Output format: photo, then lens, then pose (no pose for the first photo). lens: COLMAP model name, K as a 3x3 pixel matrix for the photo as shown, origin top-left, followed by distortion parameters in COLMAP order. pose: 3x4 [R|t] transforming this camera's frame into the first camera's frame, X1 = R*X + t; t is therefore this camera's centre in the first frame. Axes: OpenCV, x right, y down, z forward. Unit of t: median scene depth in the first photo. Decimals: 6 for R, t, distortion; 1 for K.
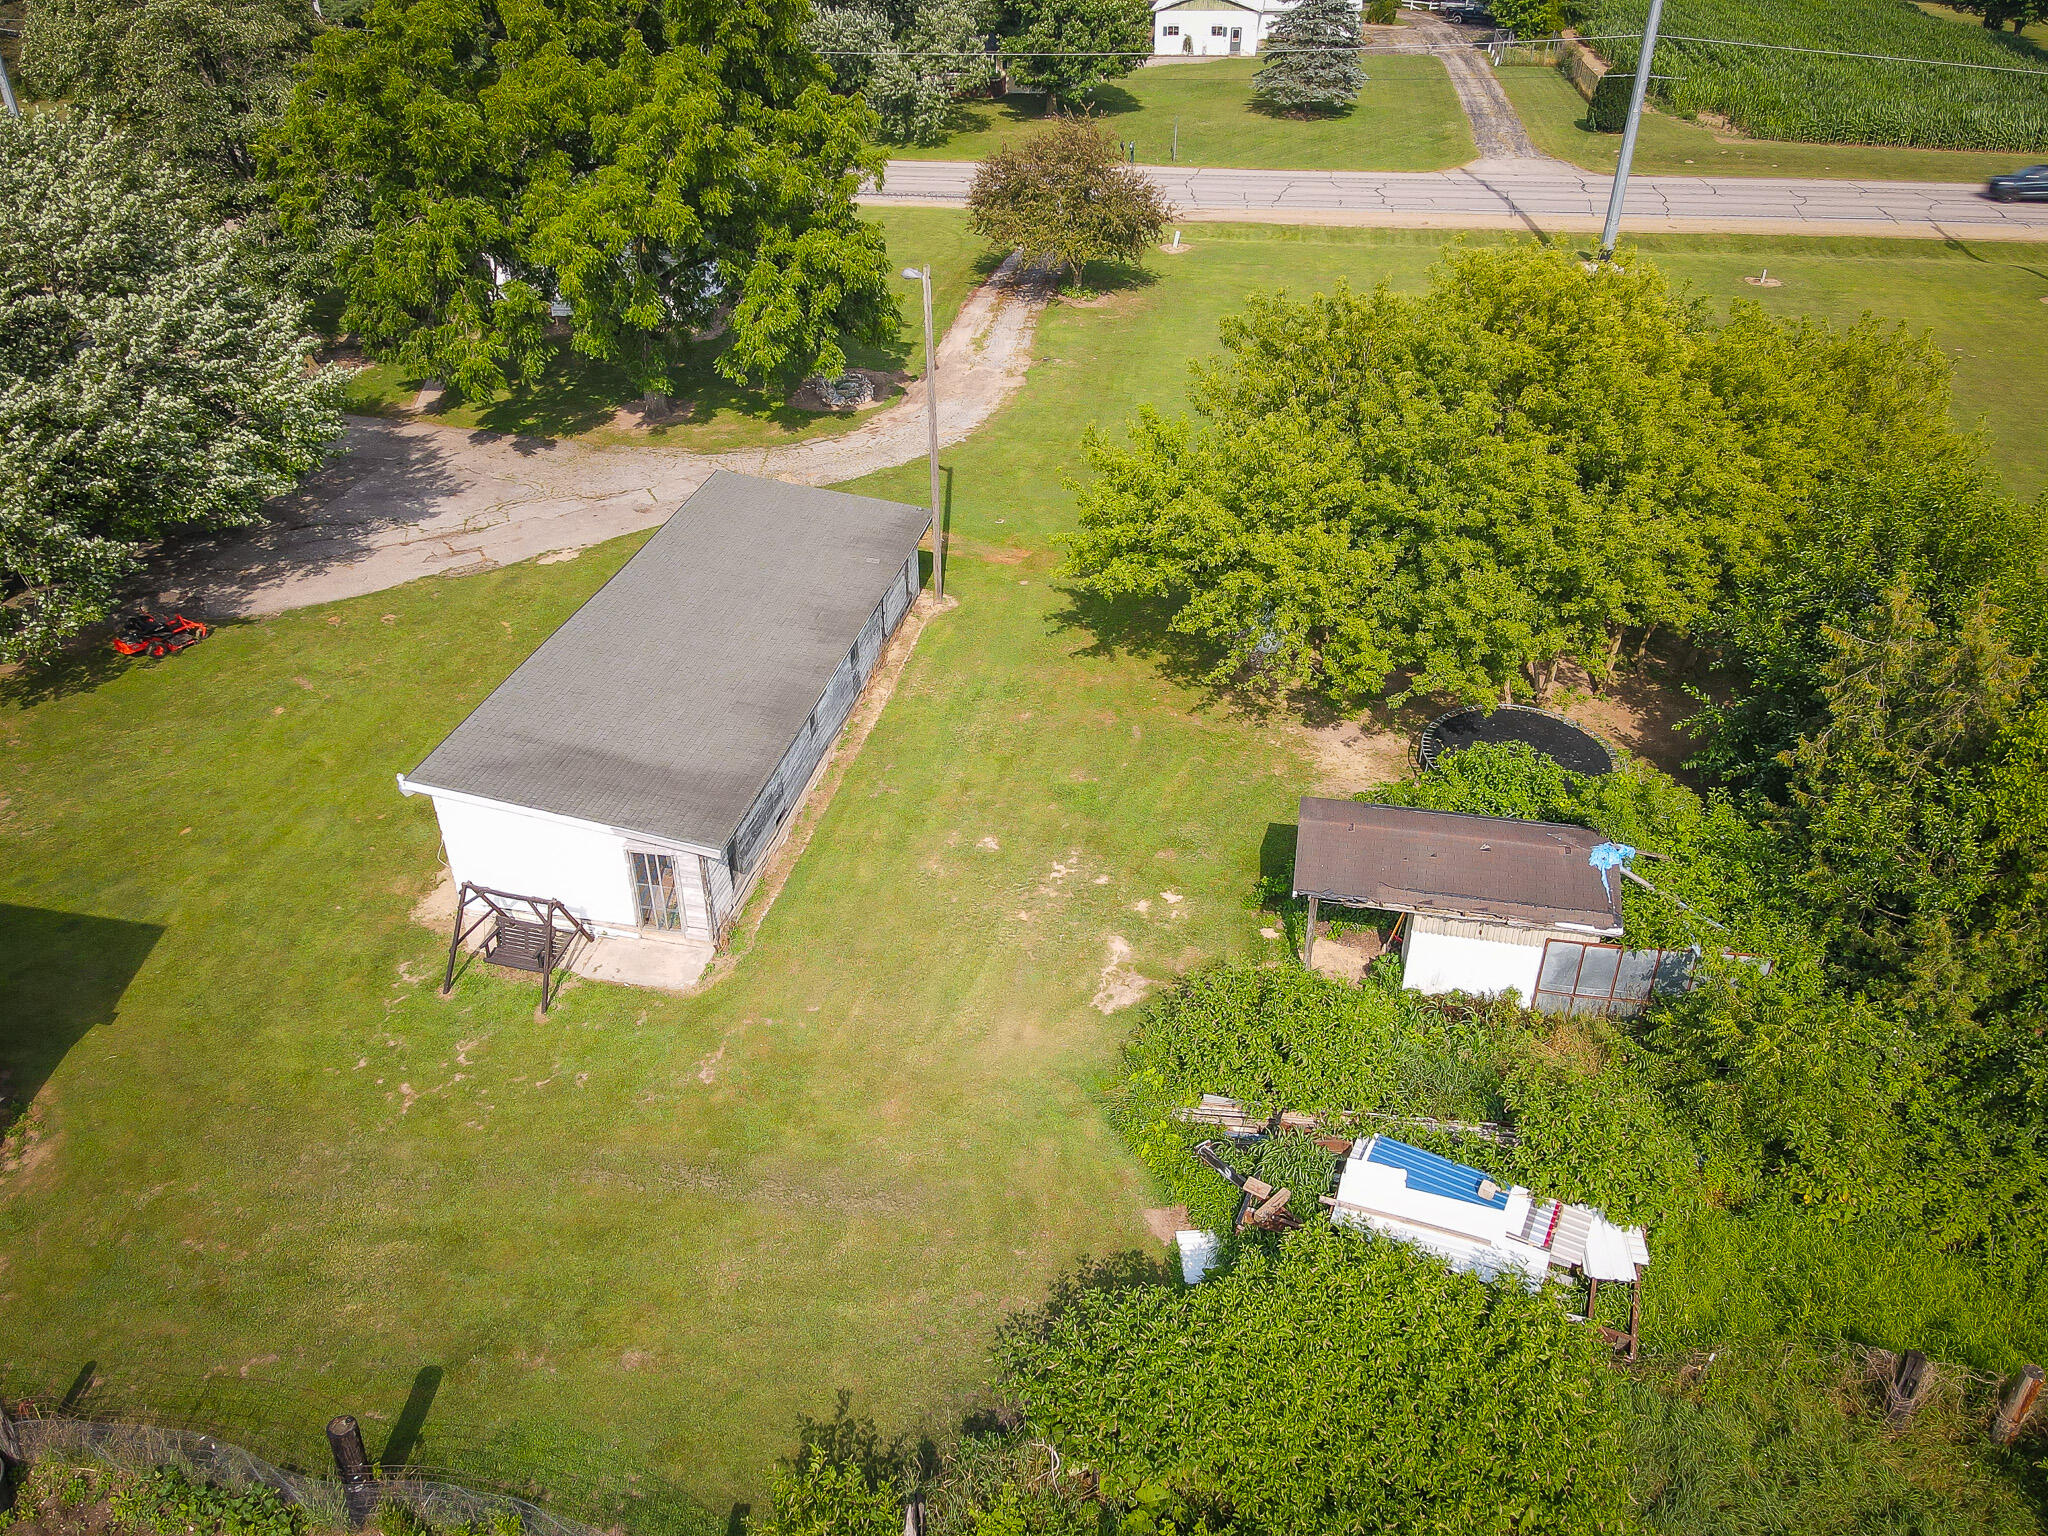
lens RADIAL K [[1471.9, 0, 1025.1], [0, 1471.9, 766.8], [0, 0, 1]] dist [-0.007146, 0.013124]
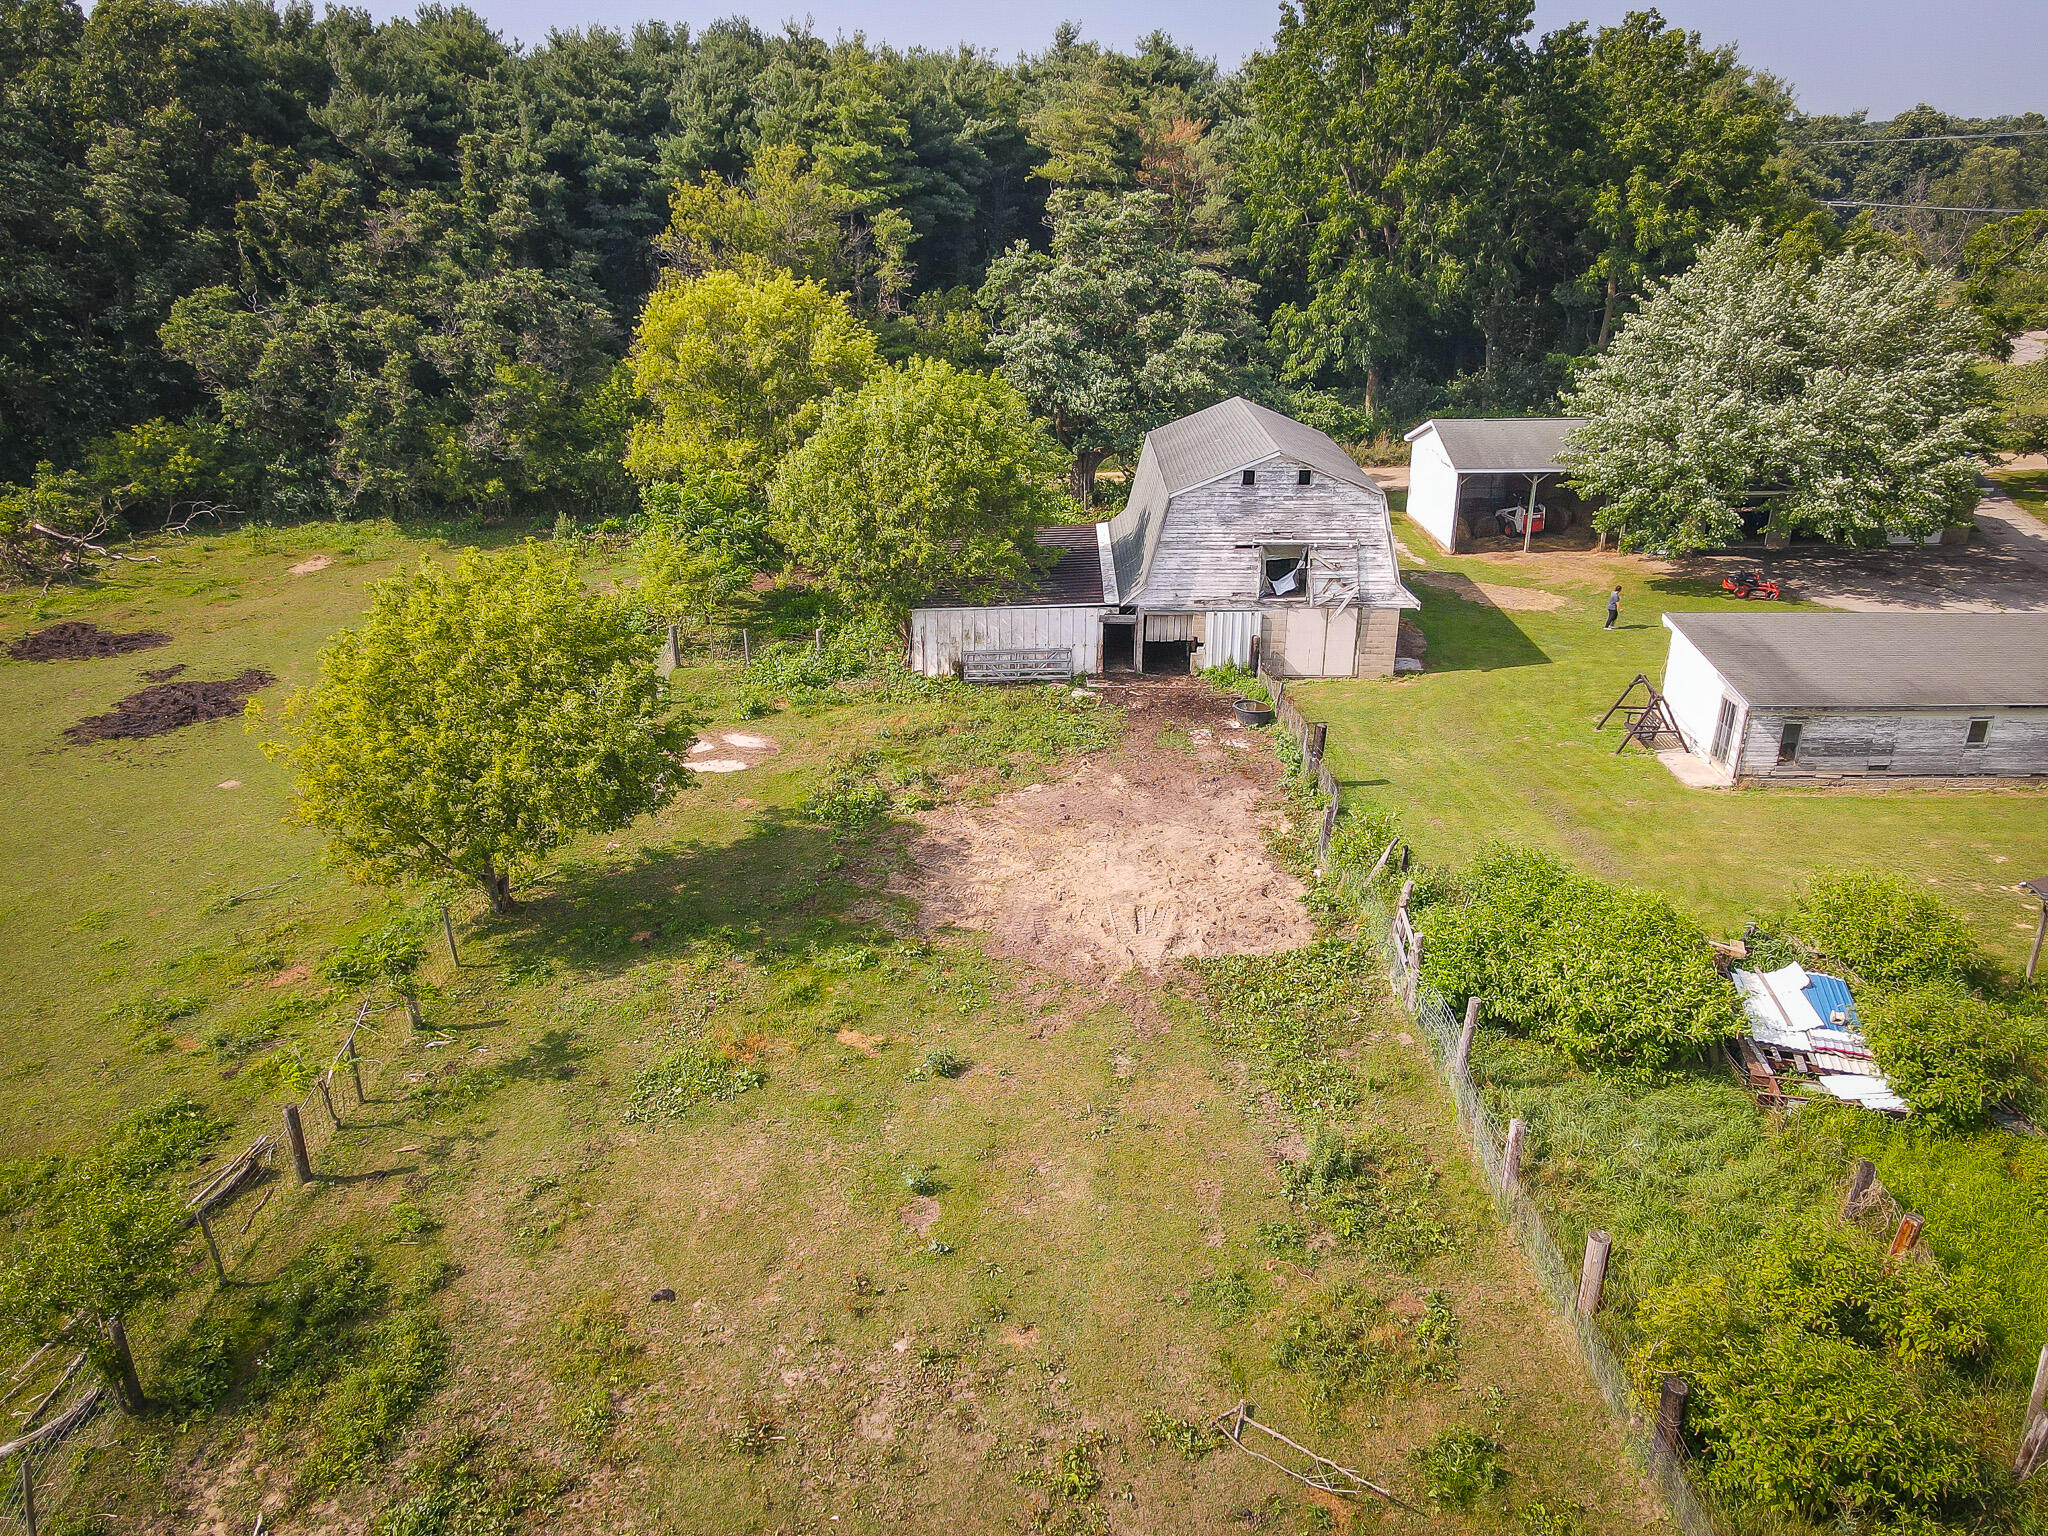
lens RADIAL K [[1471.9, 0, 1023.1], [0, 1471.9, 768.4], [0, 0, 1]] dist [-0.007146, 0.013124]
pose [[0.188446, 0.367184, -0.910859, 0.984793], [-0.518502, 0.824875, 0.225250, 0.149450], [0.834053, 0.429835, 0.345829, -0.084616]]
